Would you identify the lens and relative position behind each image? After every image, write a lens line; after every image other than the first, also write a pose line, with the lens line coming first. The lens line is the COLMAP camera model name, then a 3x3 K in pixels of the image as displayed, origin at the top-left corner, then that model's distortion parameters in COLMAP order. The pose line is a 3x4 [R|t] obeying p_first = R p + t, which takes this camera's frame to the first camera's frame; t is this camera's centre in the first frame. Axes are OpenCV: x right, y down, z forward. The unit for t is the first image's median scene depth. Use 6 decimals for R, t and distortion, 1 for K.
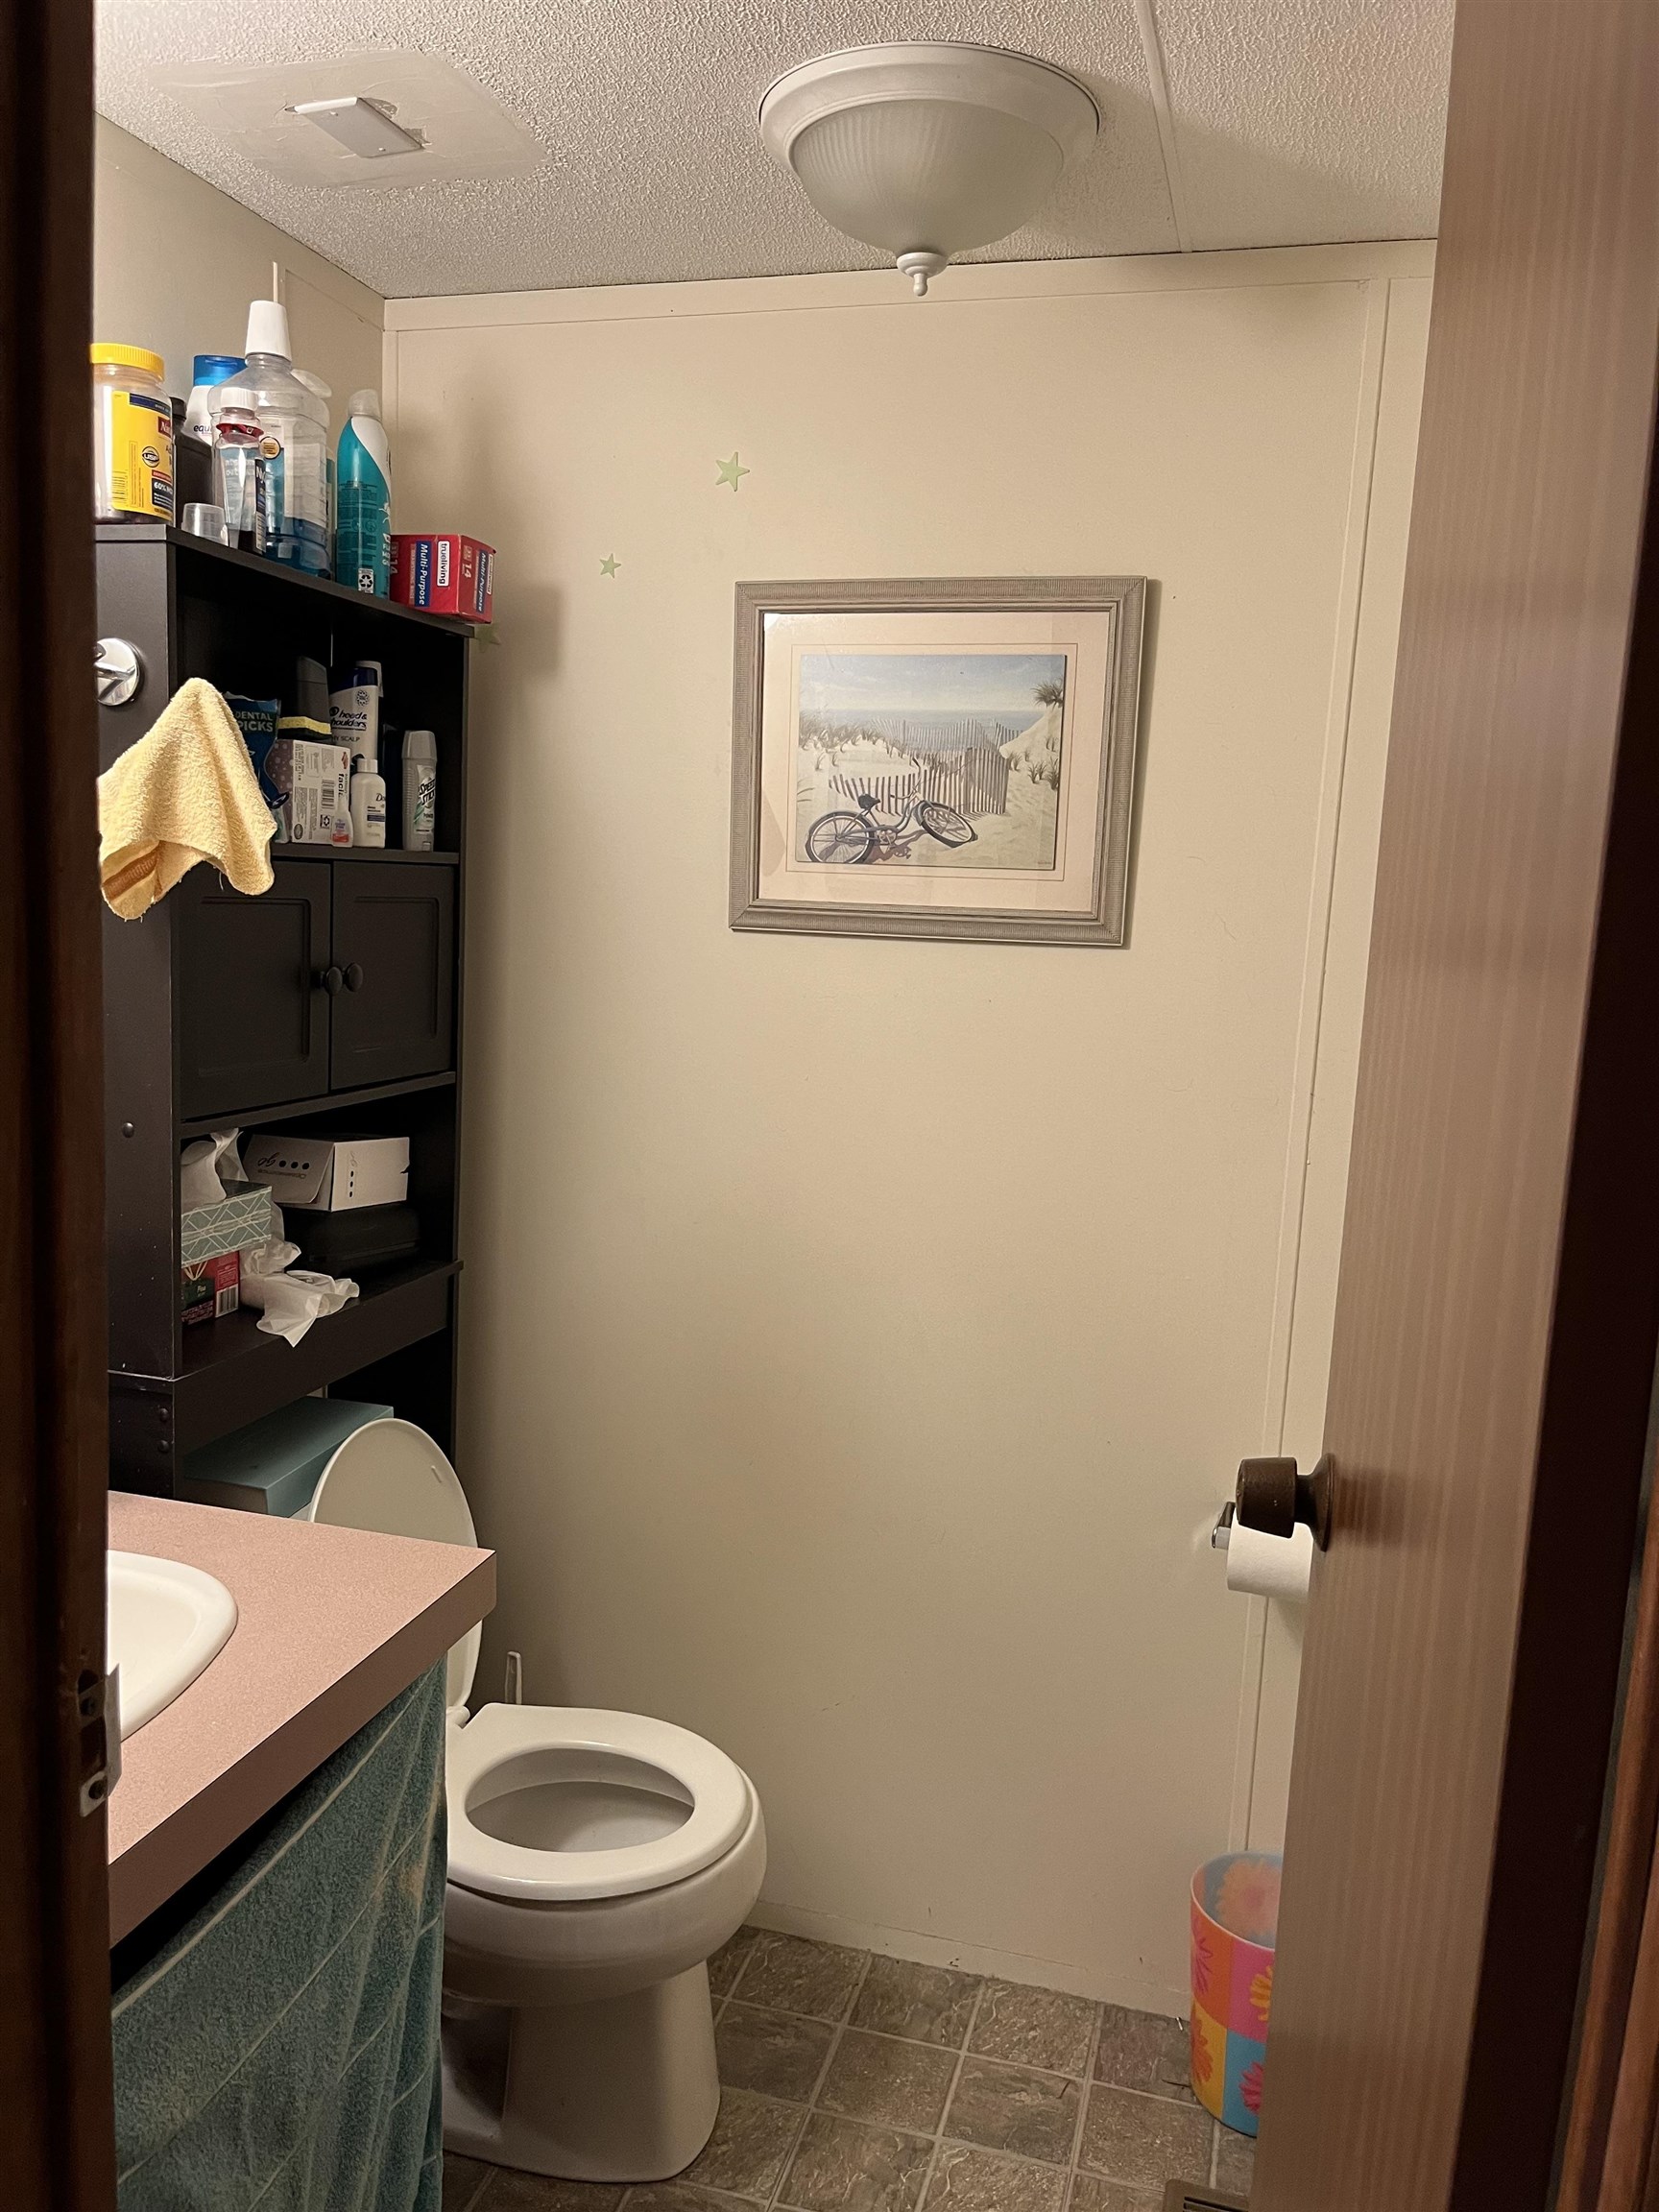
lens RADIAL K [[1659.8, 0, 815.6], [0, 1659.8, 1099.8], [0, 0, 1]] dist [0.050791, -0.070723]
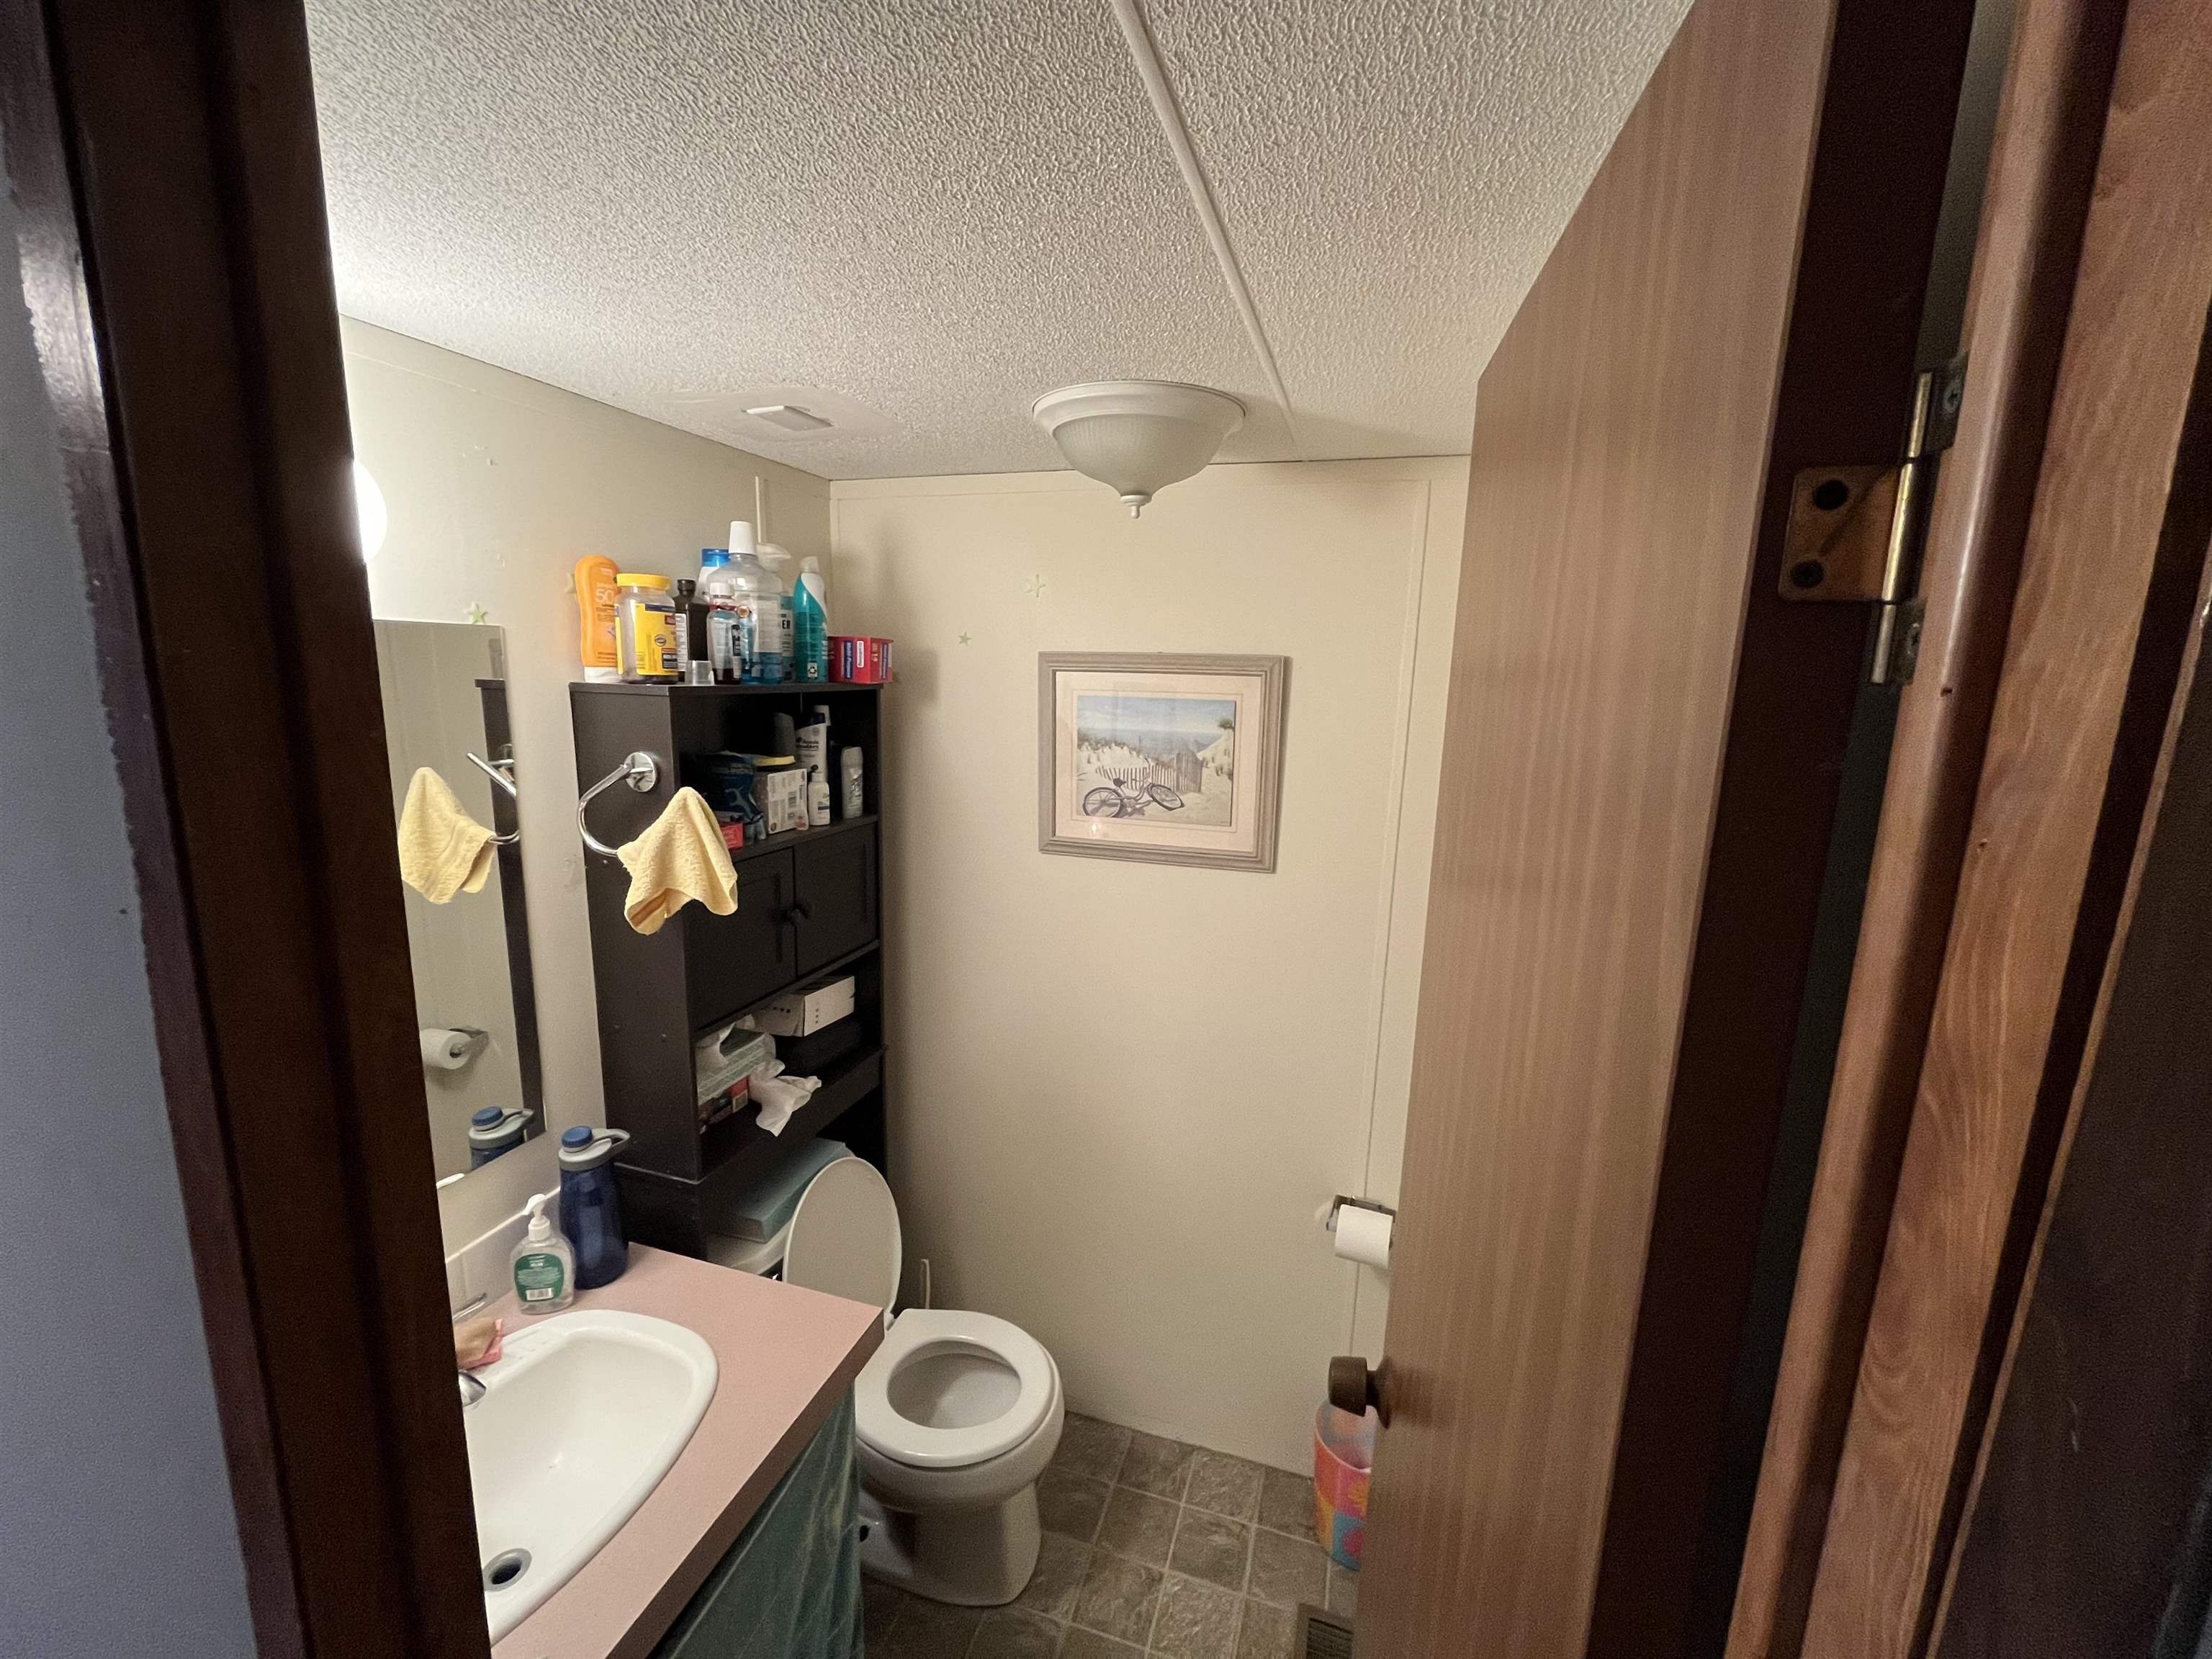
lens RADIAL K [[890.0, 0, 1104.1], [0, 890.0, 822.4], [0, 0, 1]] dist [-0.008455, 0.000823]
pose [[0.999561, -0.011954, -0.027093, 0.043171], [0.012897, 0.999307, 0.034928, -0.182971], [0.026656, -0.035262, 0.999023, 0.113816]]
